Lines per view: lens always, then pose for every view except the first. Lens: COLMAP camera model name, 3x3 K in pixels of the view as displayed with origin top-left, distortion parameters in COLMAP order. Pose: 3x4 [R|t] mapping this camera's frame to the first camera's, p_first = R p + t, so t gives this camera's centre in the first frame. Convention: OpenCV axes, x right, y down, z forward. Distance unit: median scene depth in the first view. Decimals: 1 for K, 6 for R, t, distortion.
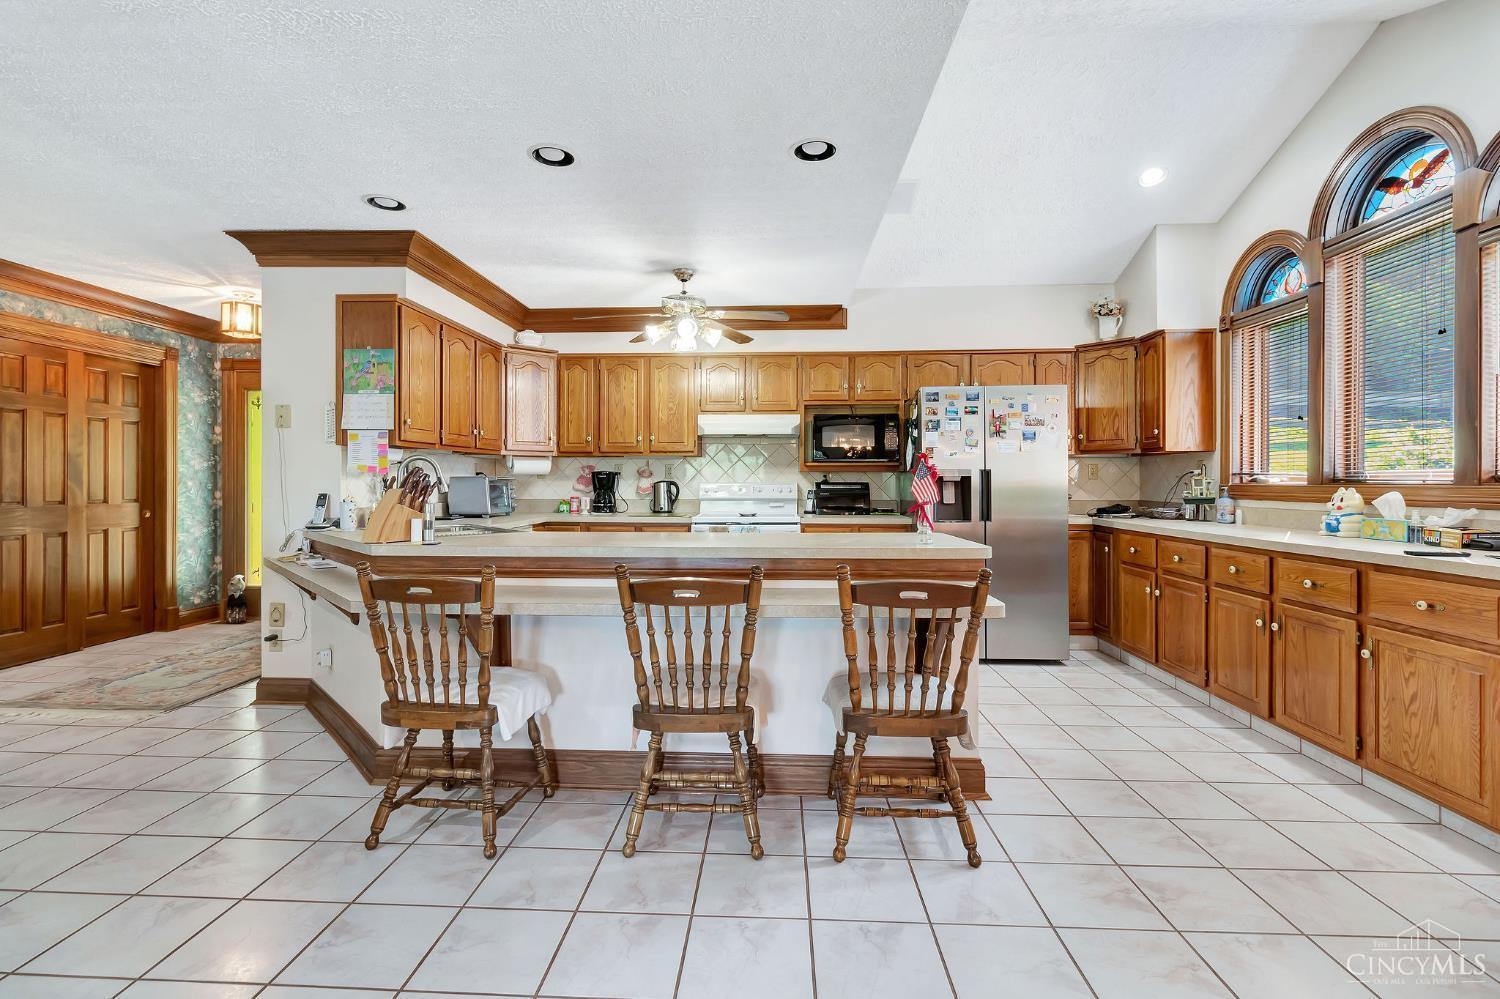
lens RADIAL K [[688.9, 0, 741.9], [0, 688.9, 485.2], [0, 0, 1]] dist [-0.001037, -0.000235]
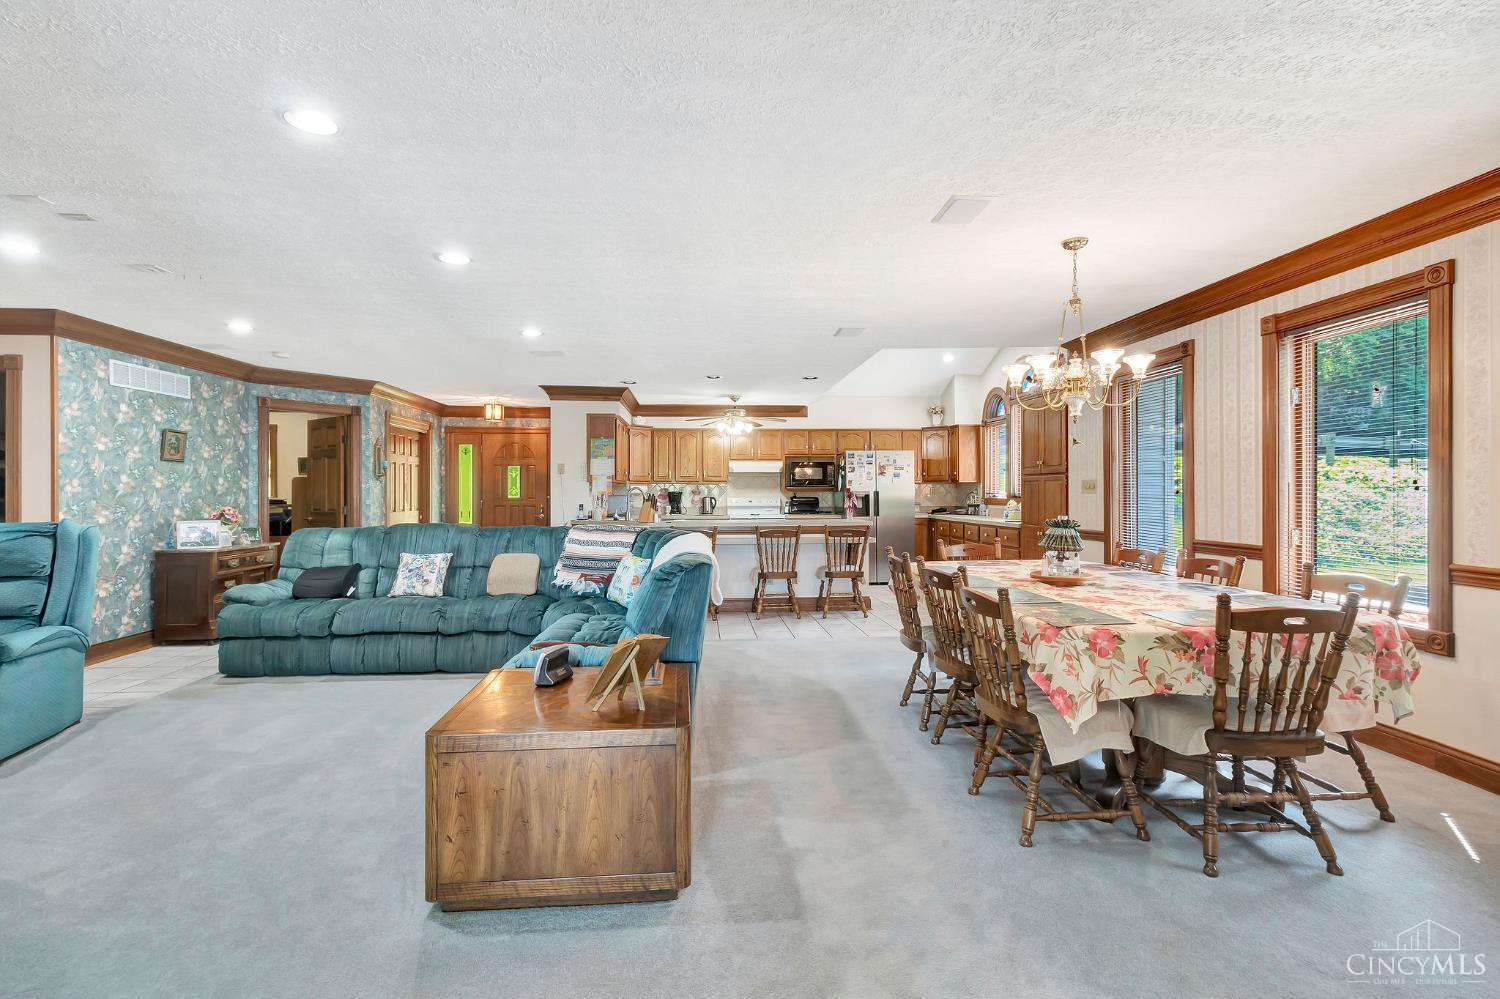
lens RADIAL K [[688.9, 0, 741.9], [0, 688.9, 485.2], [0, 0, 1]] dist [-0.001037, -0.000235]
pose [[0.993220, -0.002694, 0.116222, -0.263727], [0.004104, 0.999921, -0.011894, -0.016183], [-0.116181, 0.012290, 0.993152, -0.922313]]
